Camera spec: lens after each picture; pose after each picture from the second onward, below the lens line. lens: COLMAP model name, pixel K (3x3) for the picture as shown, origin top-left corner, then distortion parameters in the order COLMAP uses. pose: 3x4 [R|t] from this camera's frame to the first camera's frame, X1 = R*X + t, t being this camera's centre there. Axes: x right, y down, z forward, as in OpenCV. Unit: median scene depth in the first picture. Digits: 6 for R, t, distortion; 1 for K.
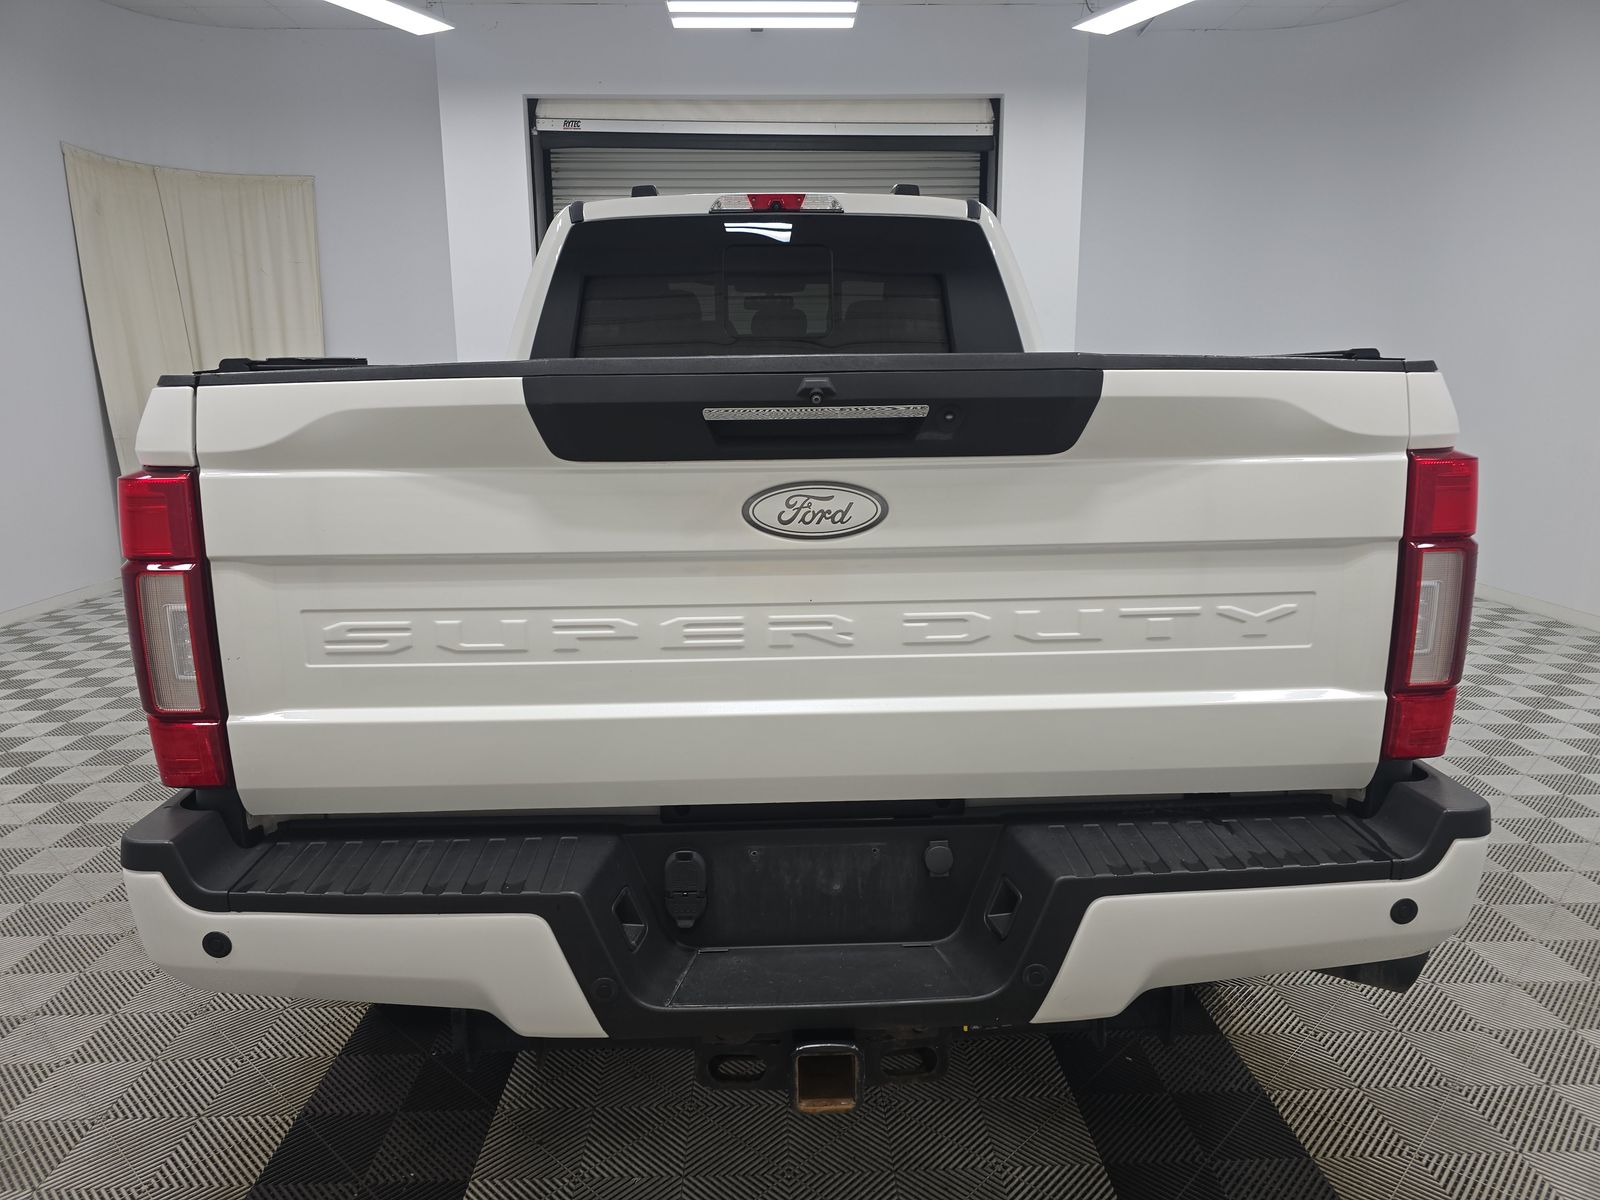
lens RADIAL K [[1076.4, 0, 801.1], [0, 1076.4, 598.7], [0, 0, 1]] dist [0.047116, -0.033123]
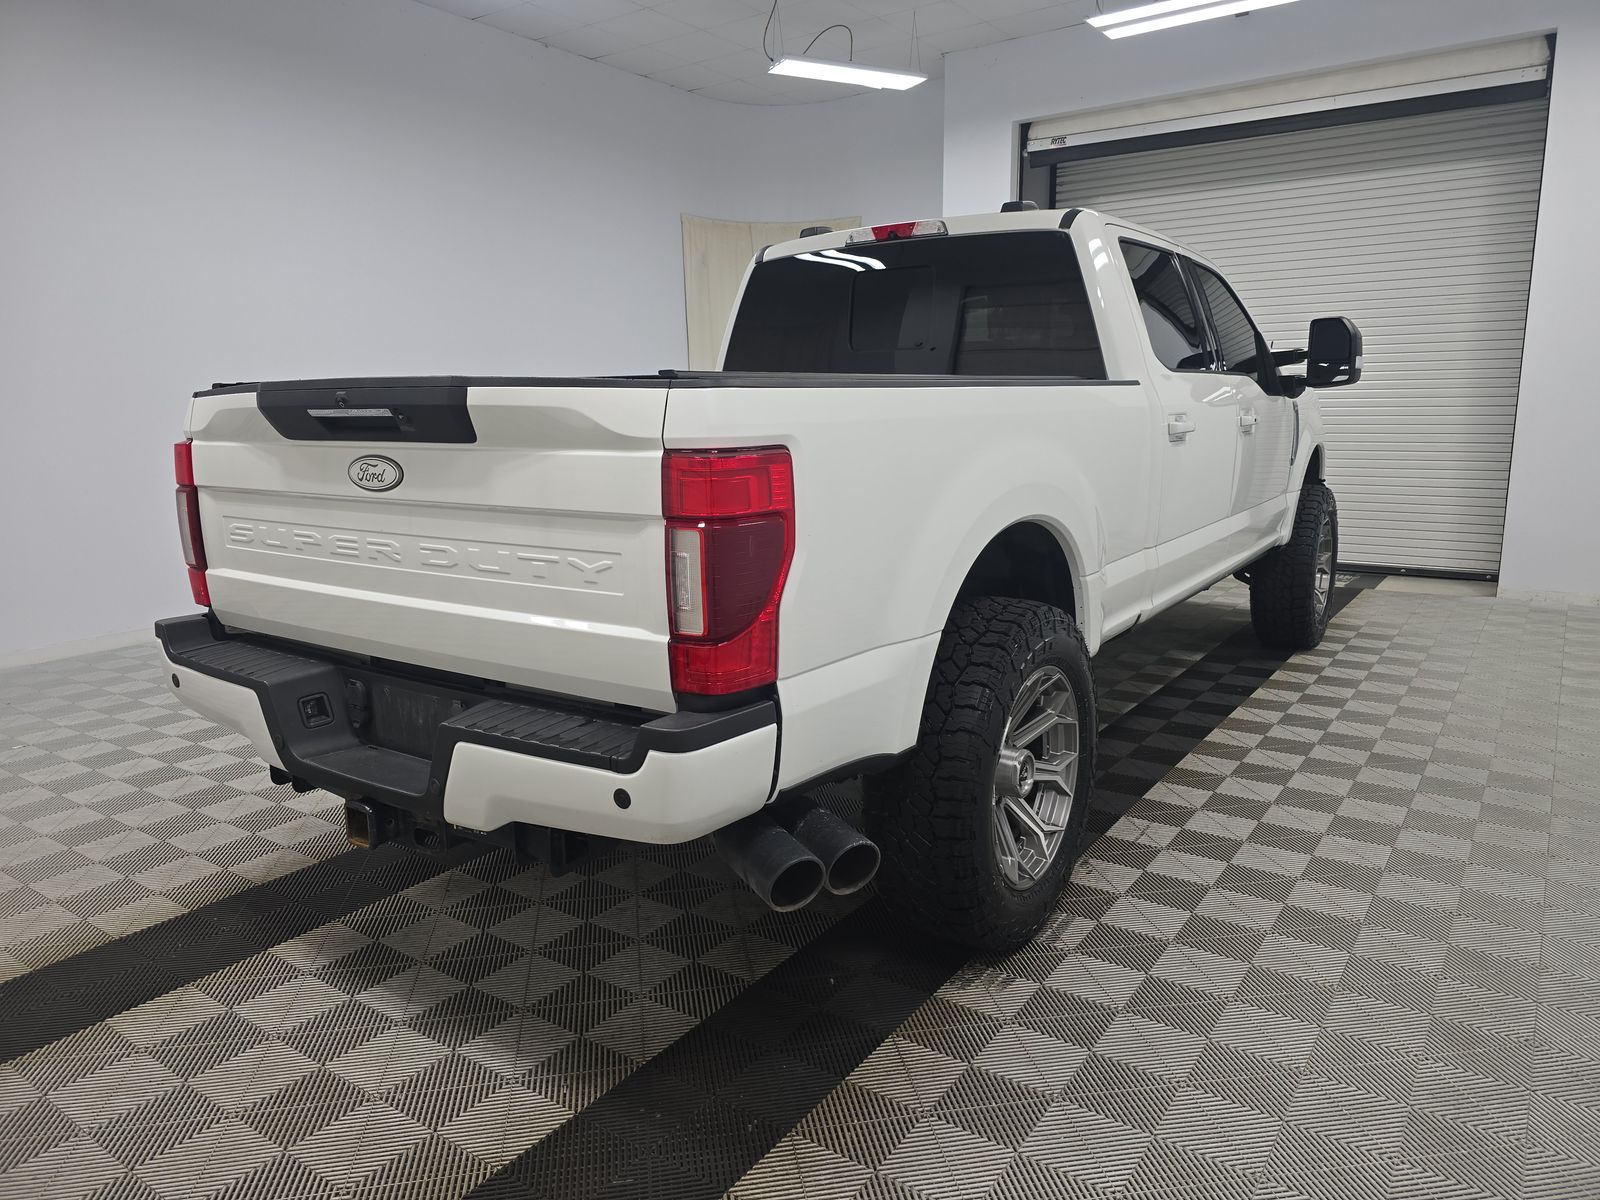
lens RADIAL K [[1076.4, 0, 808.4], [0, 1076.4, 597.4], [0, 0, 1]] dist [0.047116, -0.033123]
pose [[0.801460, 0.107990, -0.588217, 1.442712], [-0.107995, 0.993526, 0.035253, -0.023986], [0.588216, 0.035271, 0.807934, 0.073075]]
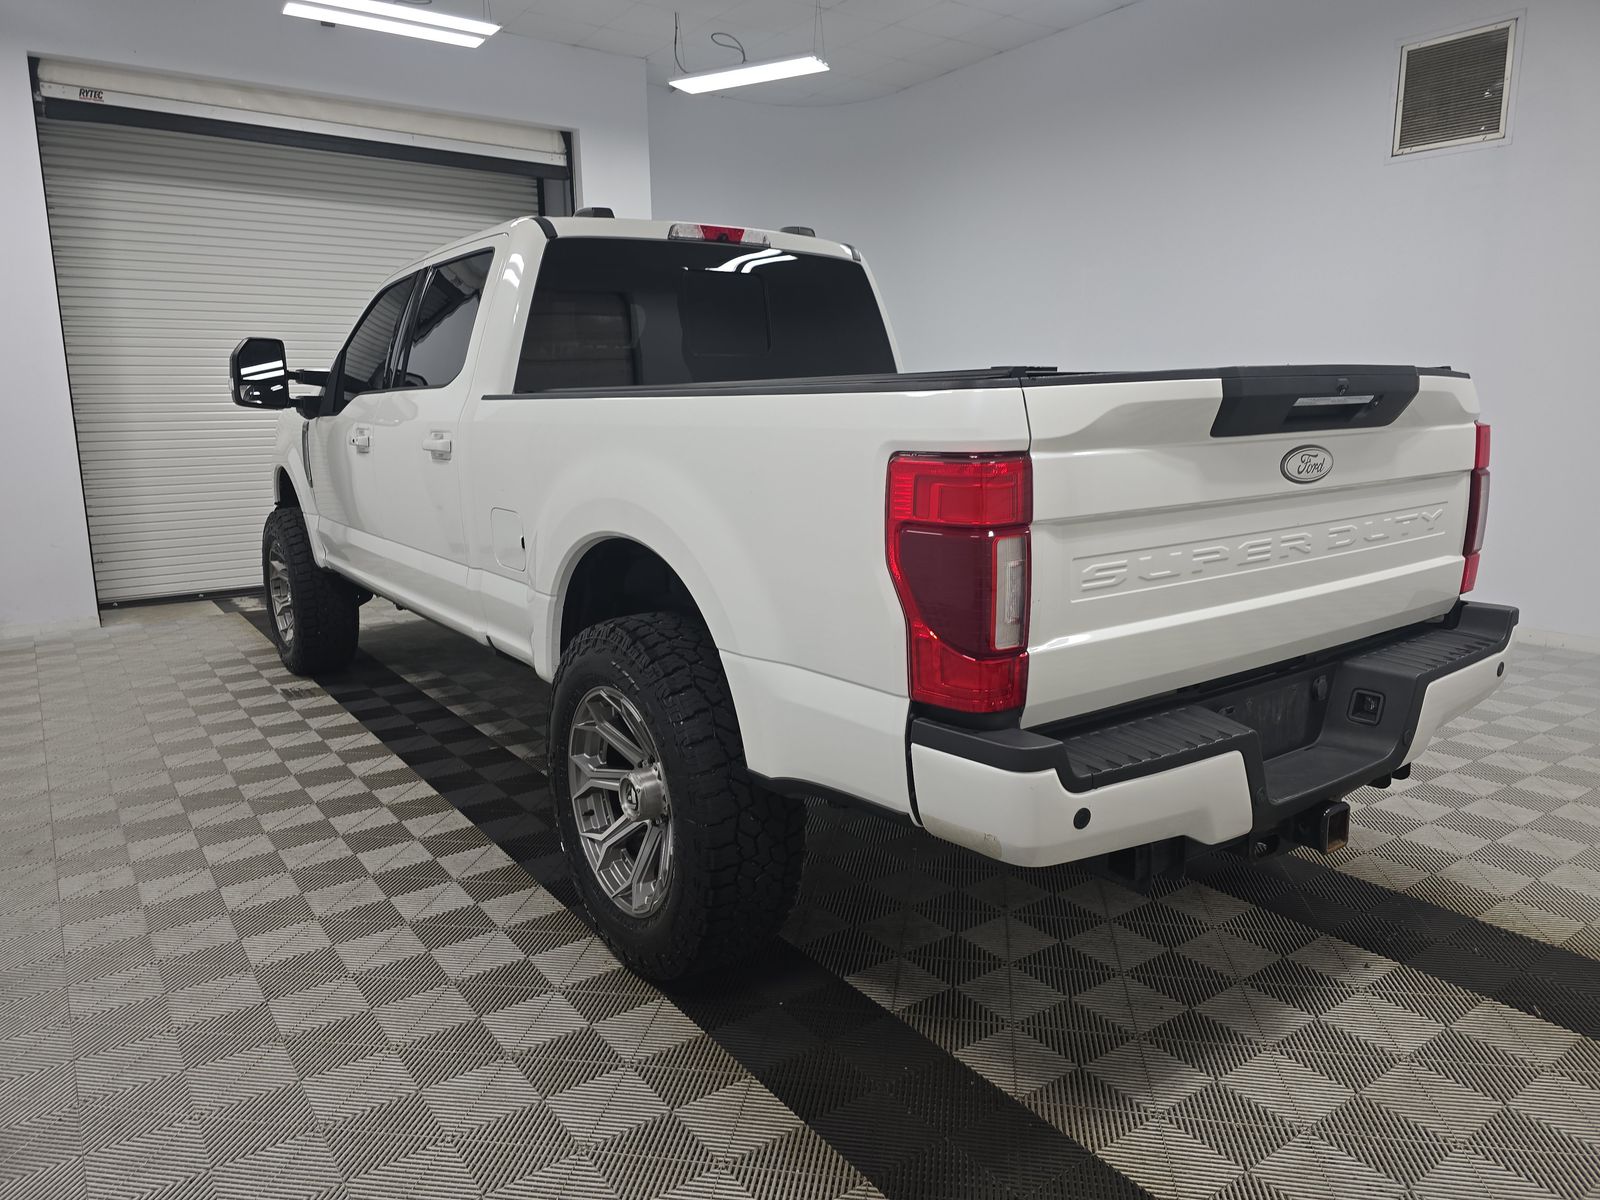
lens RADIAL K [[1076.4, 0, 806.6], [0, 1076.4, 603.1], [0, 0, 1]] dist [0.047116, -0.033123]
pose [[0.829451, -0.109188, 0.547803, -1.402333], [0.118210, 0.992809, 0.018901, 0.001394], [-0.545928, 0.049078, 0.836394, 0.089651]]
